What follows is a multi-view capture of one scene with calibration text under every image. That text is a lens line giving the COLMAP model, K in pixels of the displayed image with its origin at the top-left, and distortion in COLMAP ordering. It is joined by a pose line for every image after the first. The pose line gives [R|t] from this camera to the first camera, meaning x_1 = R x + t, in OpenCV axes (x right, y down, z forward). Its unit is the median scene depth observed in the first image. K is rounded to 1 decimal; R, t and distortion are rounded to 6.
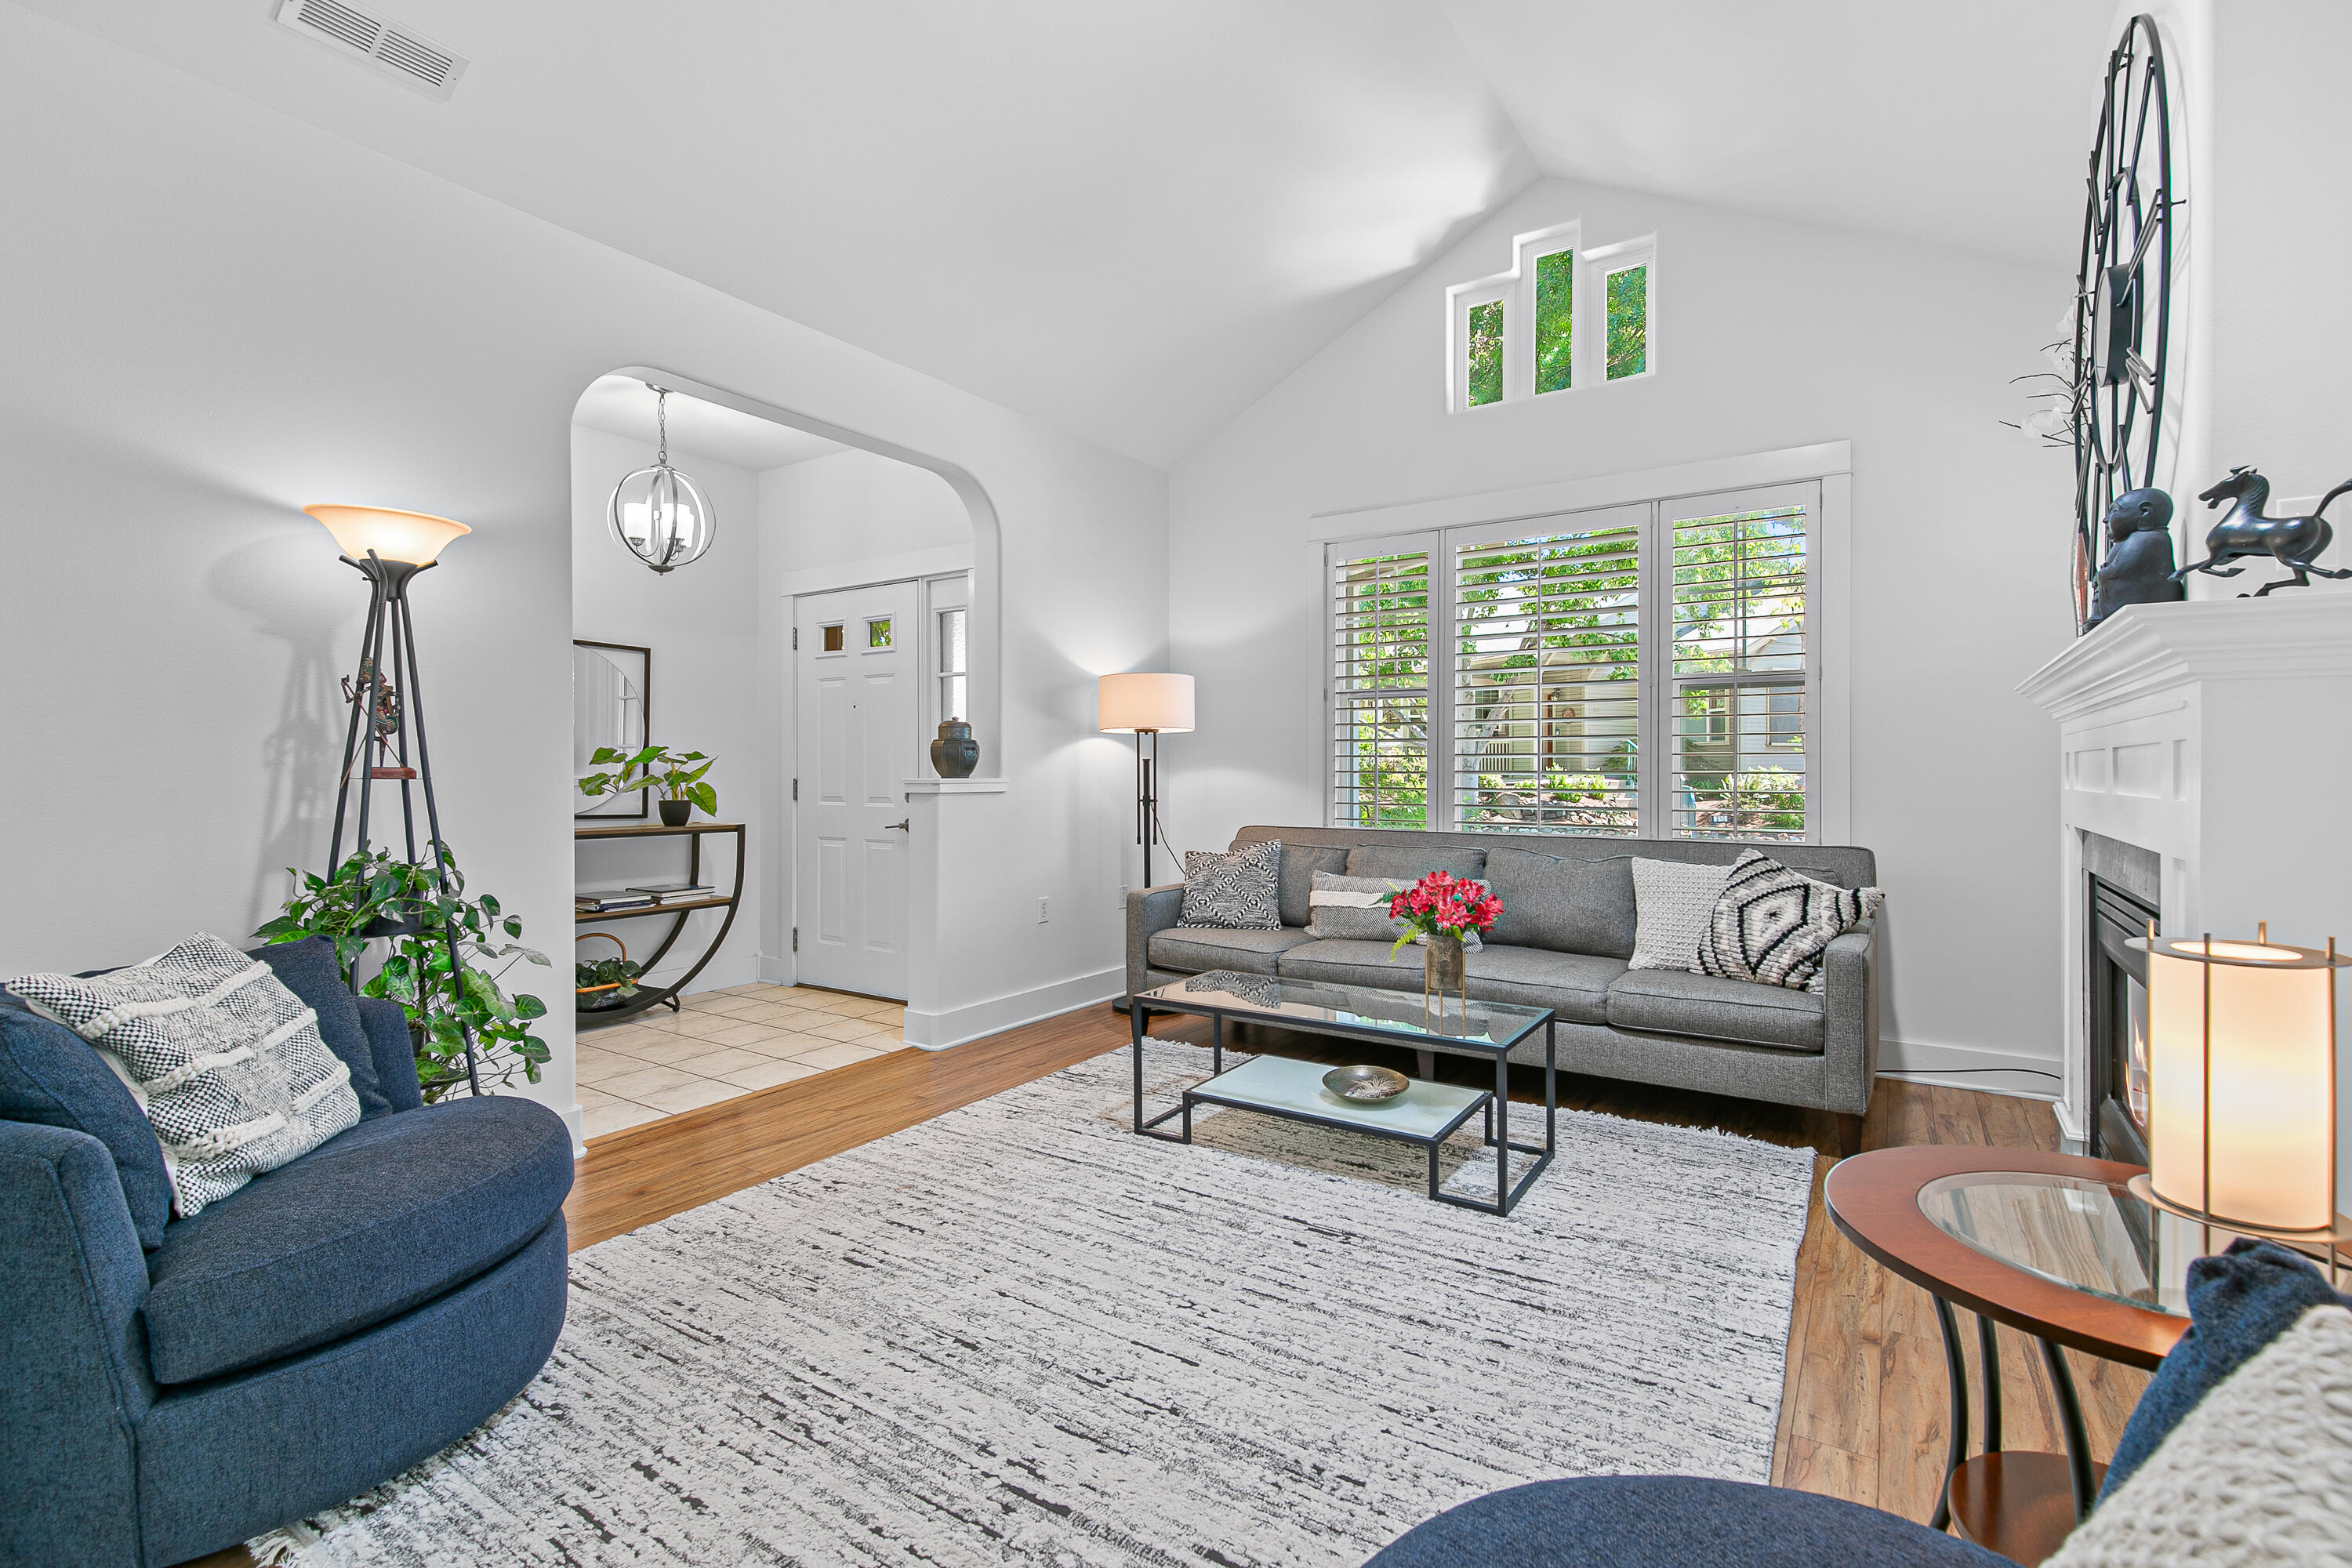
lens RADIAL K [[1107.6, 0, 1151.7], [0, 1107.6, 784.6], [0, 0, 1]] dist [0.005749, 0.000539]
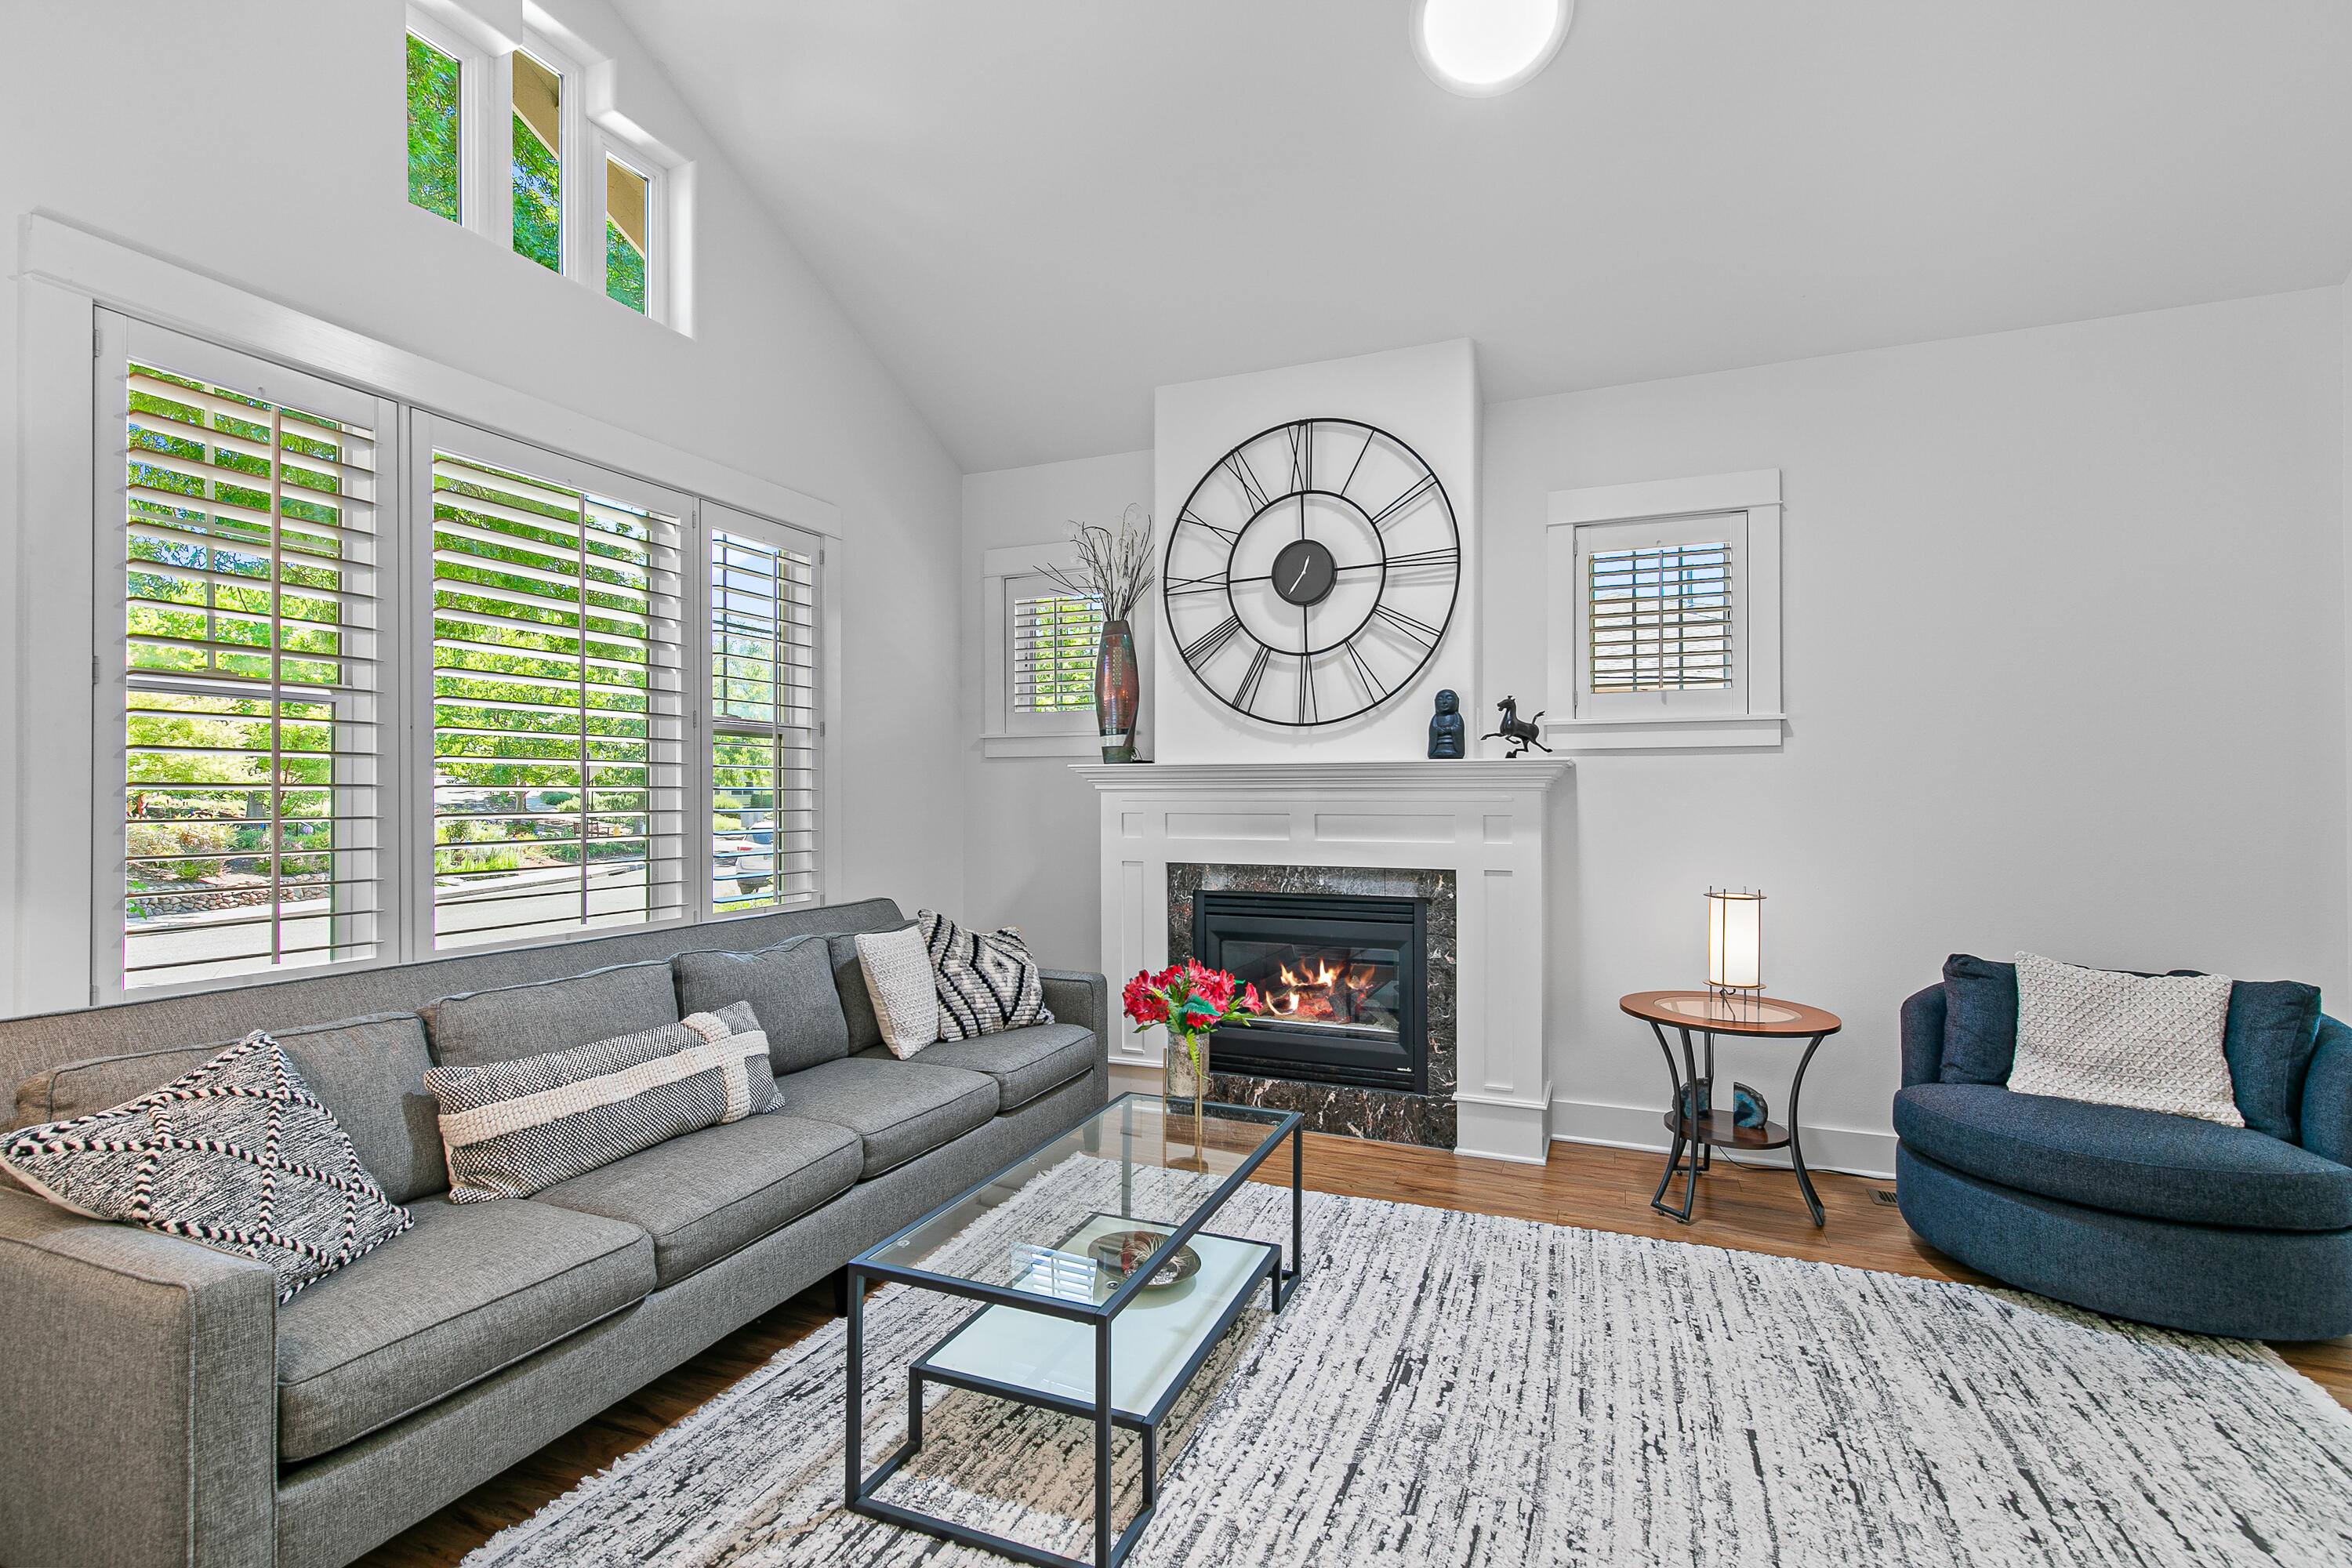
lens RADIAL K [[1068.1, 0, 1214.6], [0, 1068.1, 812.3], [0, 0, 1]] dist [0.002530, -0.000320]
pose [[-0.238501, -0.014175, 0.971039, -0.366024], [0.009374, 0.999813, 0.016898, -0.033705], [-0.971097, 0.013133, -0.238324, 0.786111]]
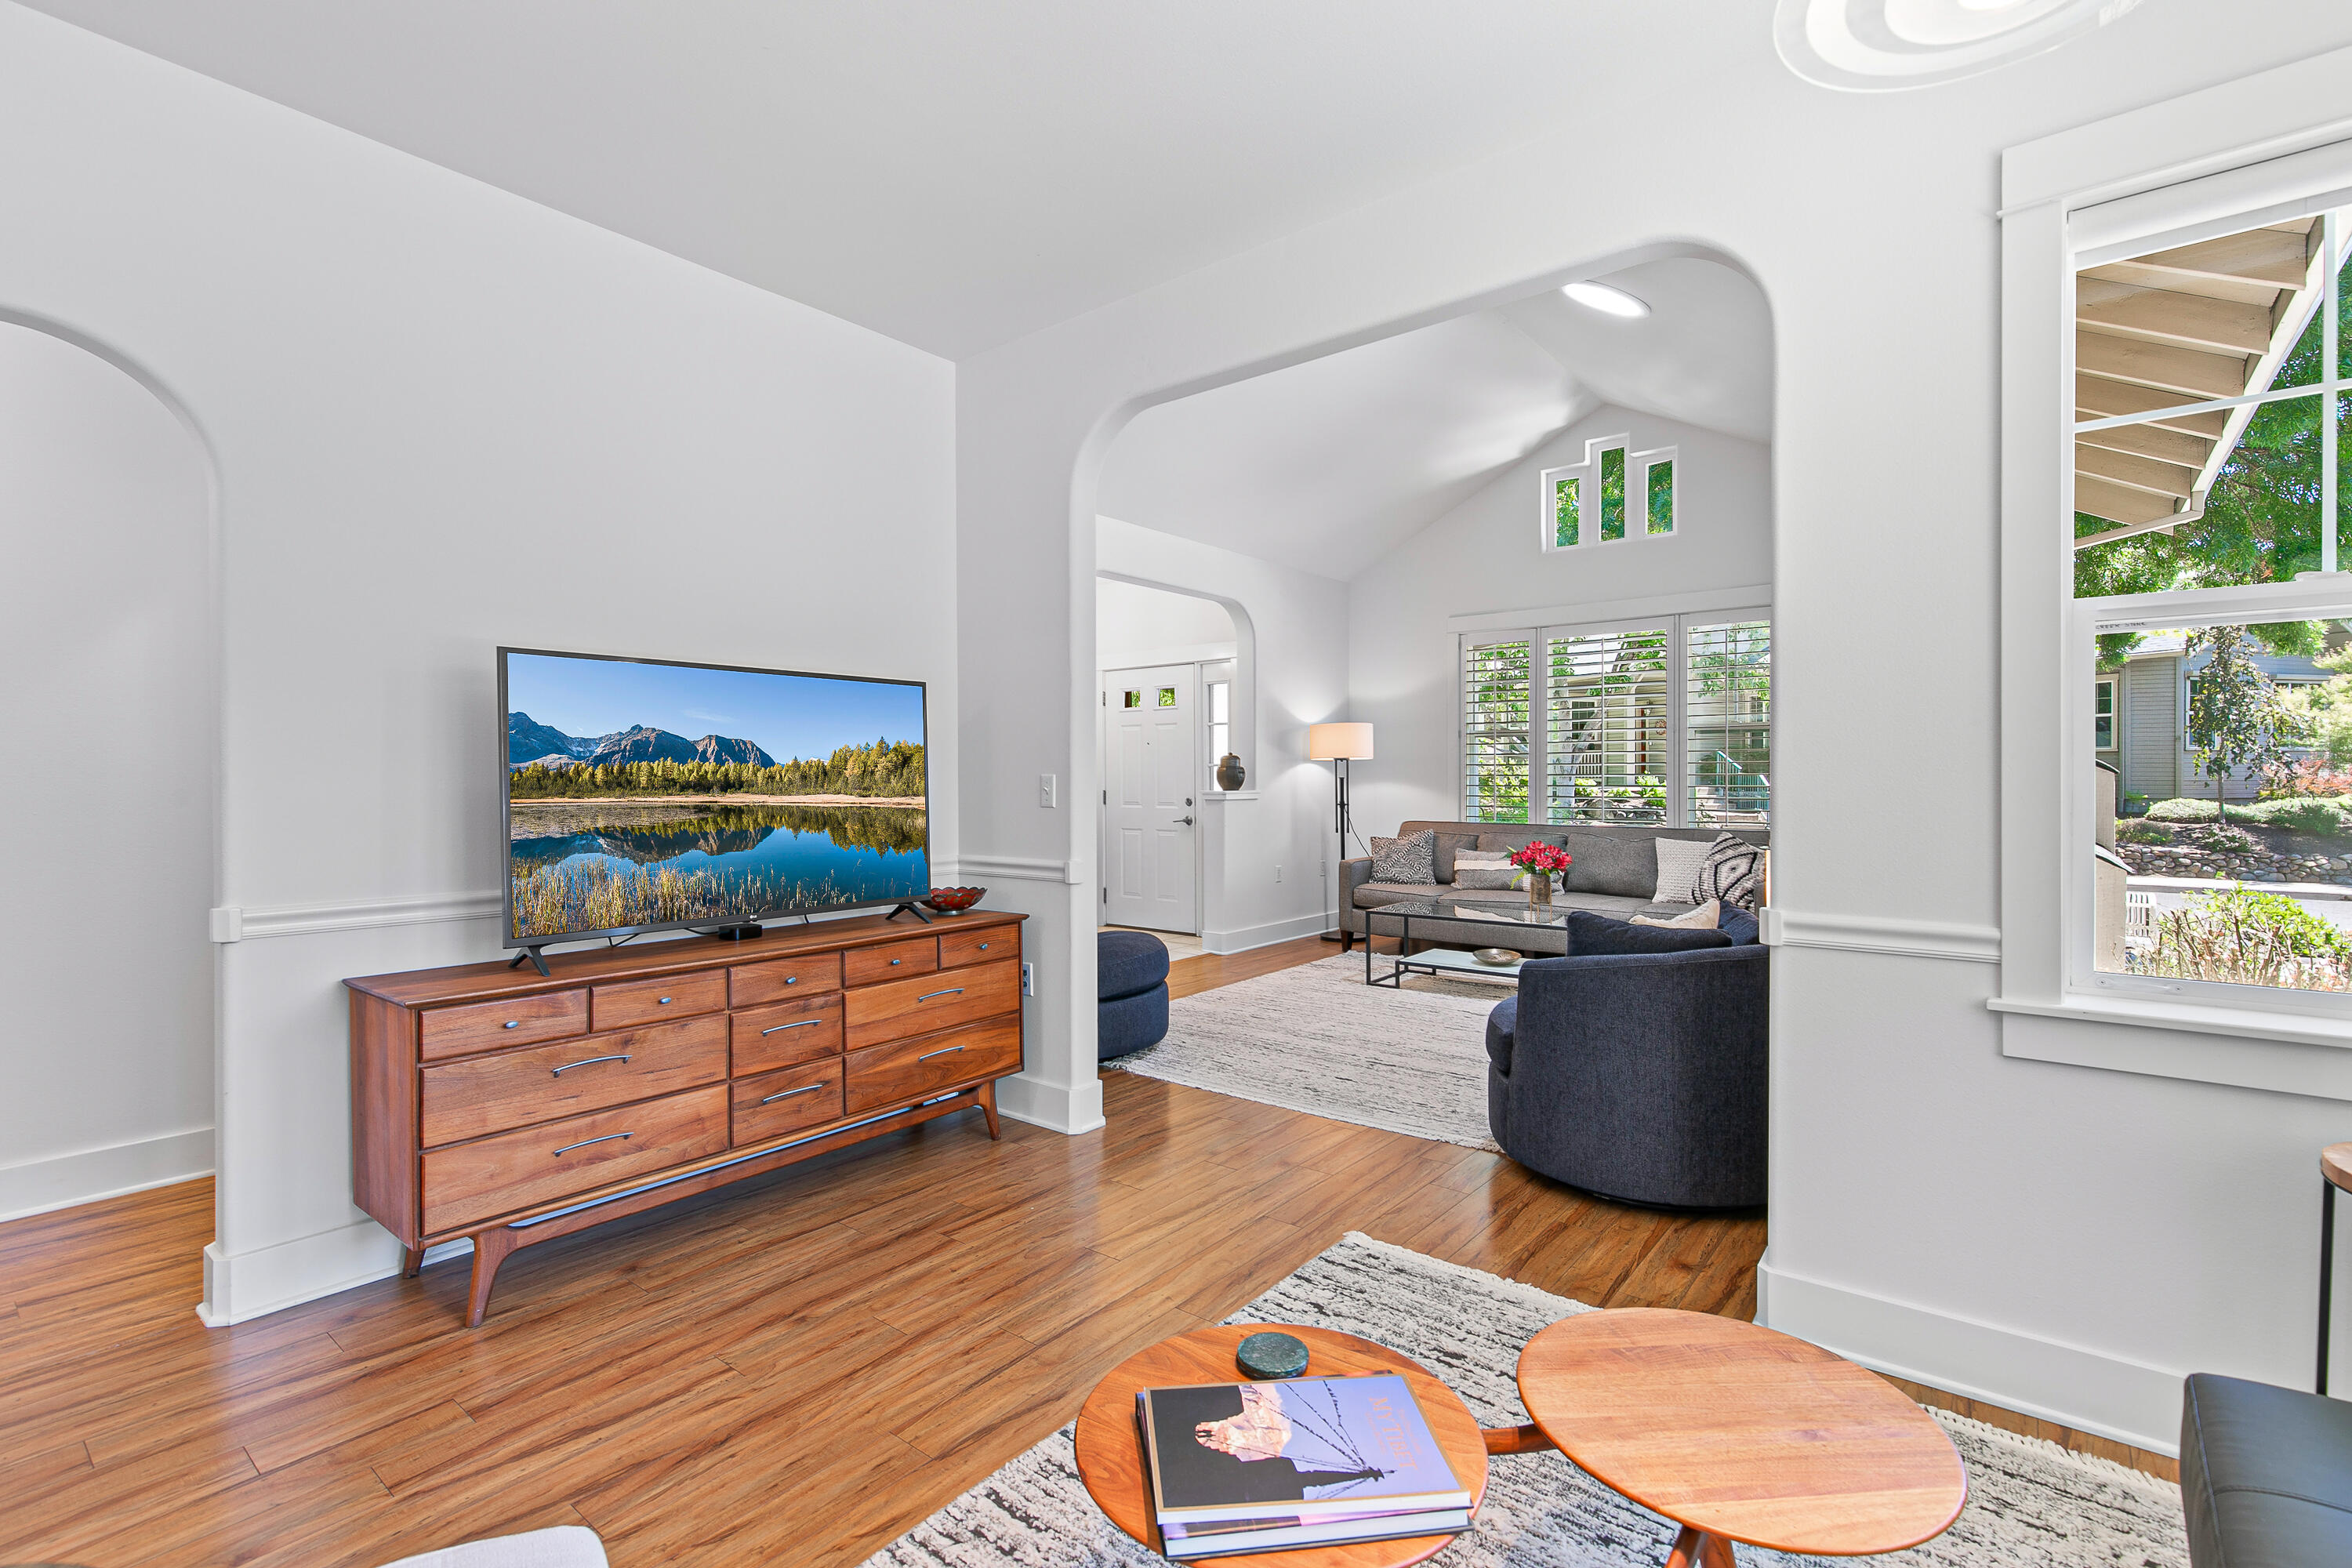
lens RADIAL K [[1107.6, 0, 1151.7], [0, 1107.6, 784.6], [0, 0, 1]] dist [0.005749, 0.000539]
pose [[0.996675, -0.002164, -0.081451, -0.158689], [0.001665, 0.999979, -0.006193, -0.004435], [0.081463, 0.006036, 0.996658, -0.616712]]
